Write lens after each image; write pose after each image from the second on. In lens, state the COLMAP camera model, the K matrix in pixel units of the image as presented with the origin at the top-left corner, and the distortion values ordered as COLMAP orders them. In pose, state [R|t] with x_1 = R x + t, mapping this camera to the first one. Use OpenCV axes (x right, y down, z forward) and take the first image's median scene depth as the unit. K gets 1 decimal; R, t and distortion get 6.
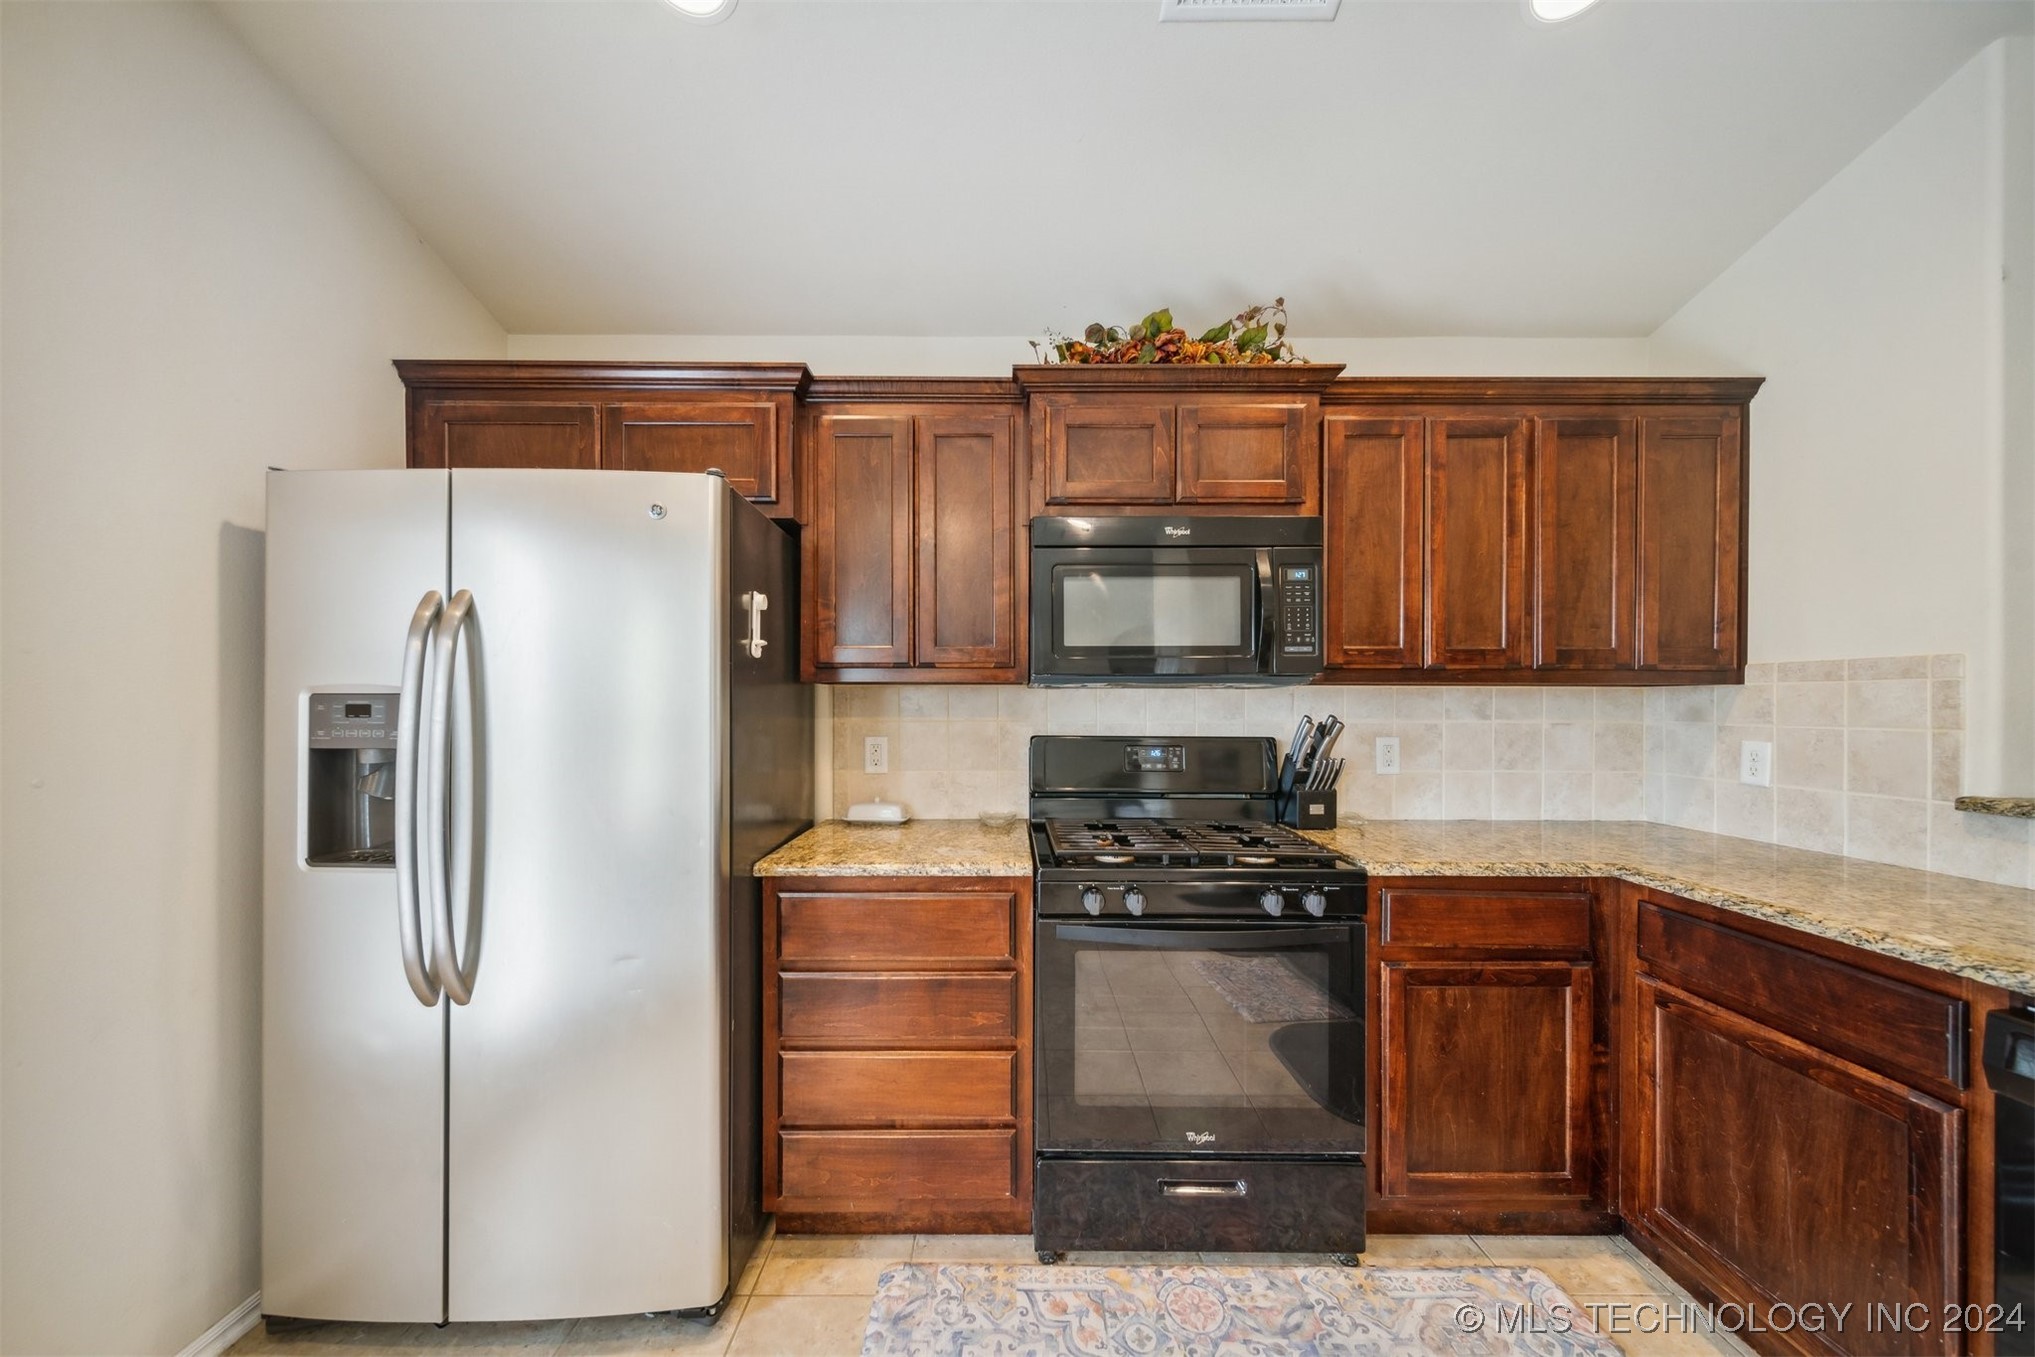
lens RADIAL K [[722.2, 0, 1005.6], [0, 722.2, 707.2], [0, 0, 1]] dist [0.000344, -0.000091]
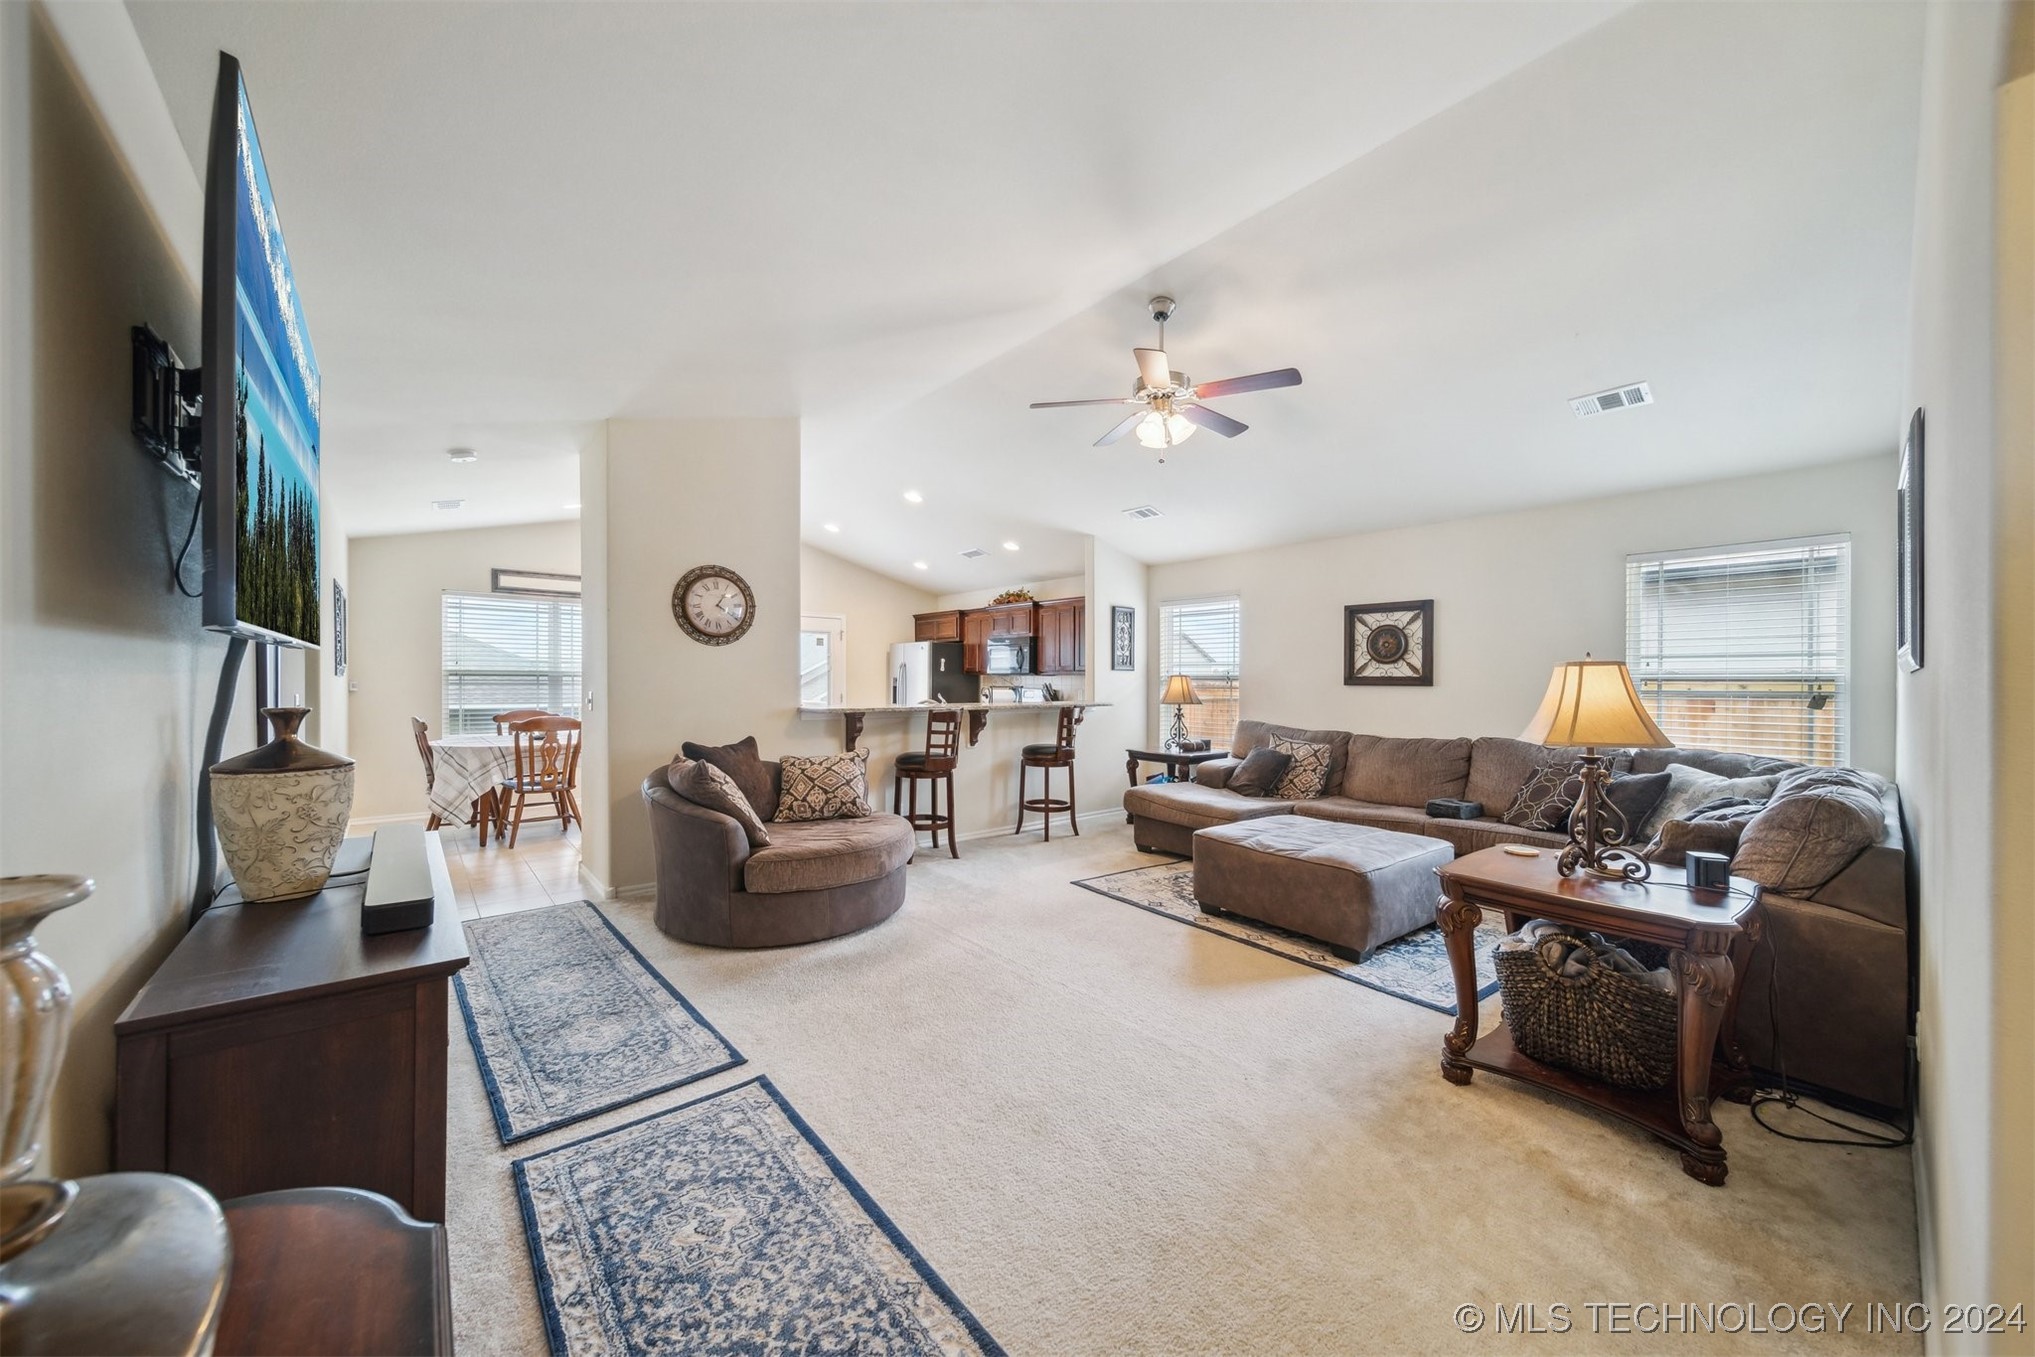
lens RADIAL K [[715.5, 0, 1013.9], [0, 715.5, 692.7], [0, 0, 1]] dist [0.009209, -0.000045]
pose [[0.647721, 0.017514, -0.761676, 3.983936], [-0.008272, 0.999838, 0.015956, 0.003354], [0.761833, -0.004034, 0.647761, -2.021717]]
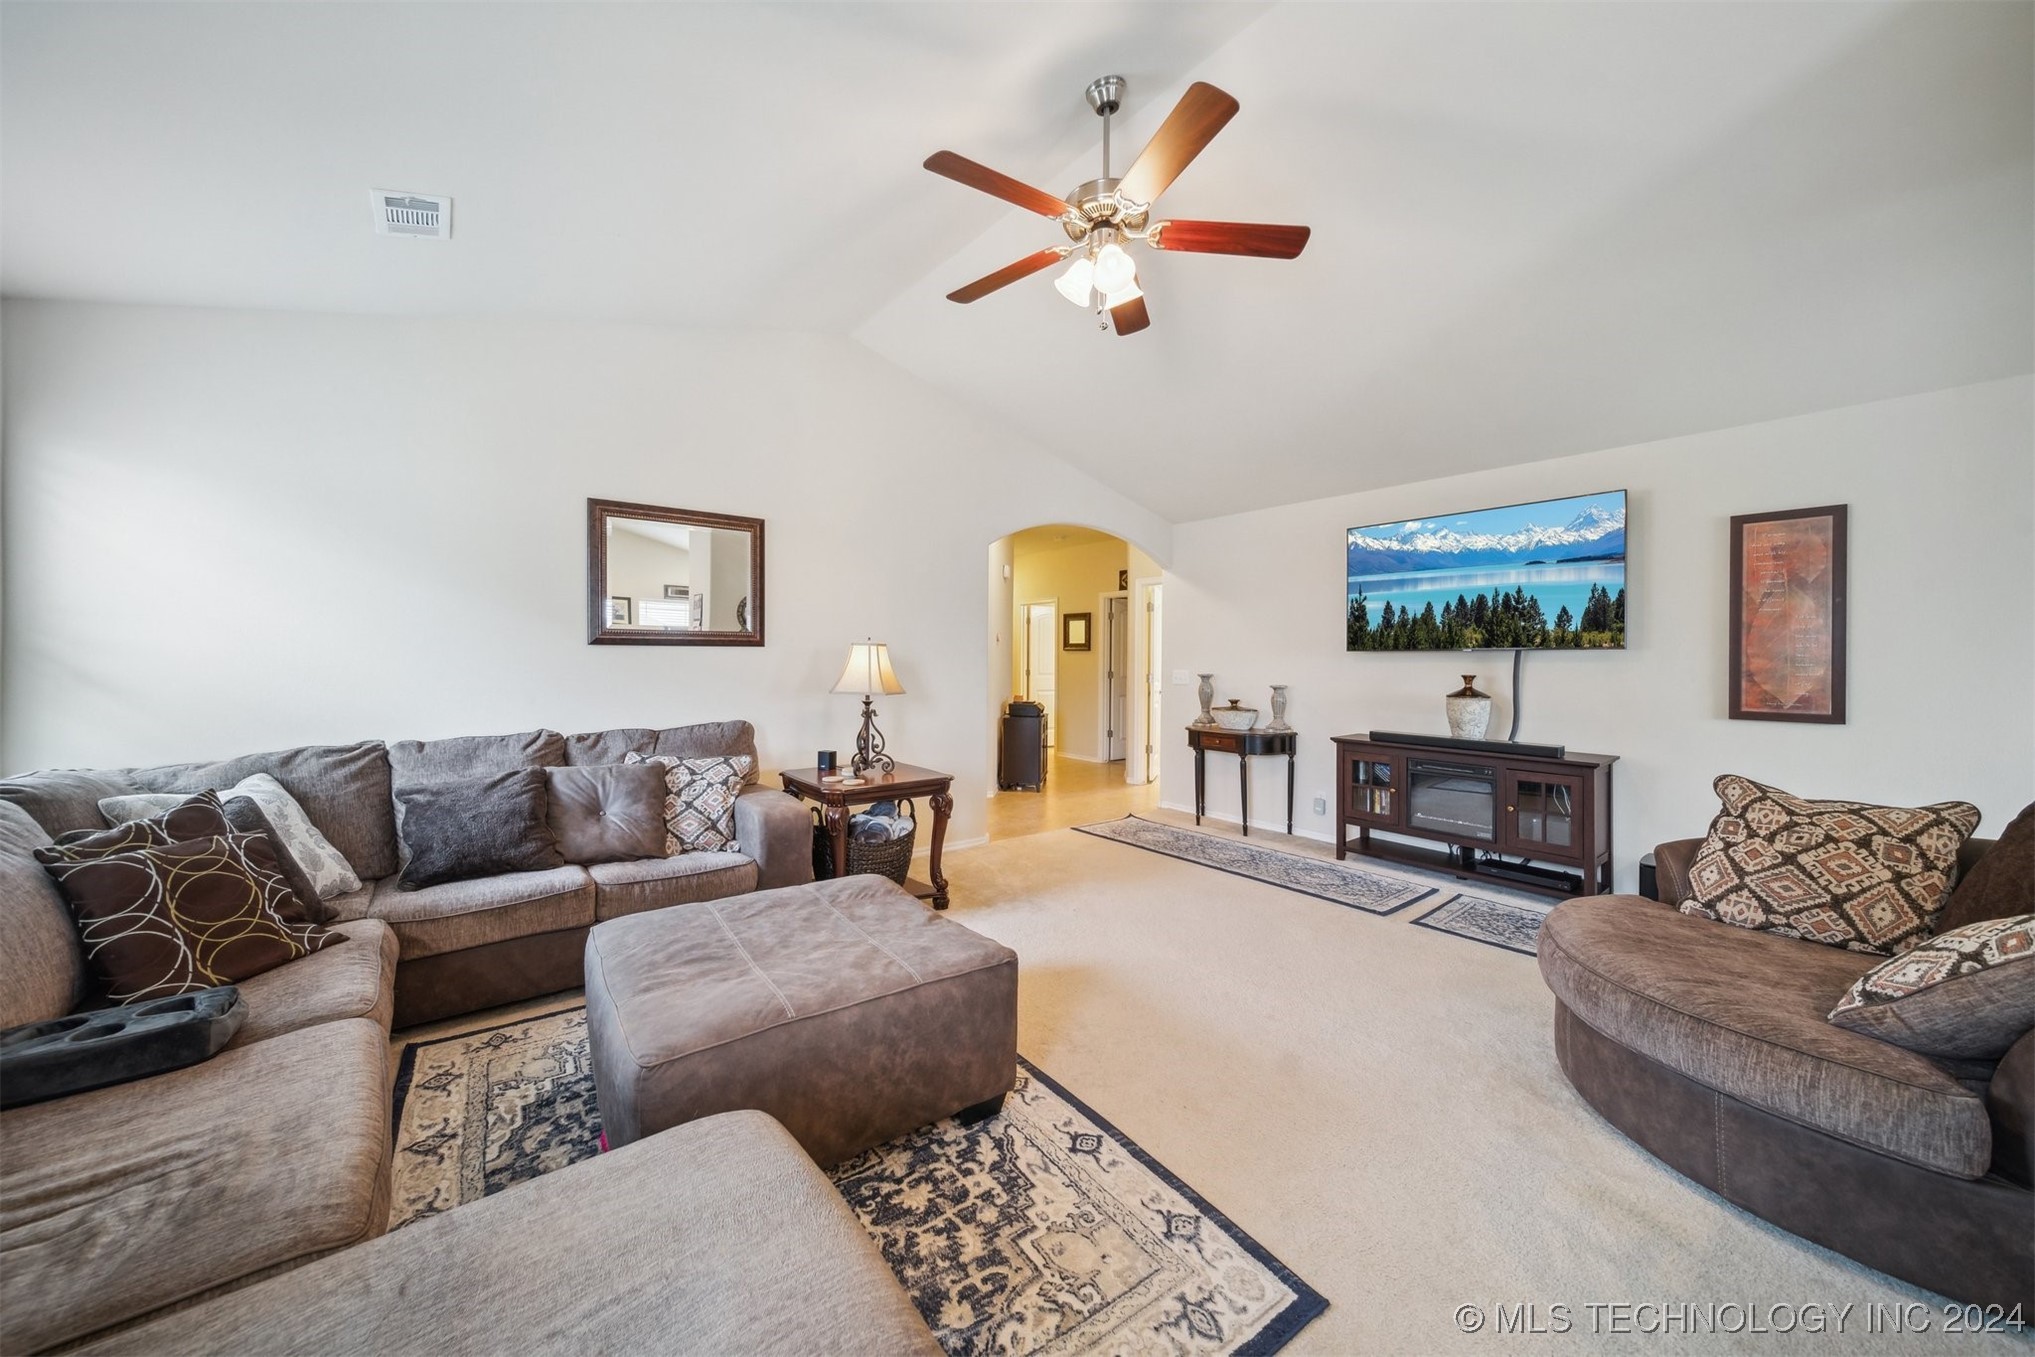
lens RADIAL K [[723.9, 0, 1011.6], [0, 723.9, 664.4], [0, 0, 1]] dist [0.000224, -0.000095]
pose [[-0.625972, -0.007612, 0.779809, 1.676552], [-0.003945, 0.999970, 0.006594, 0.009023], [-0.779836, 0.001052, -0.625983, 0.685884]]
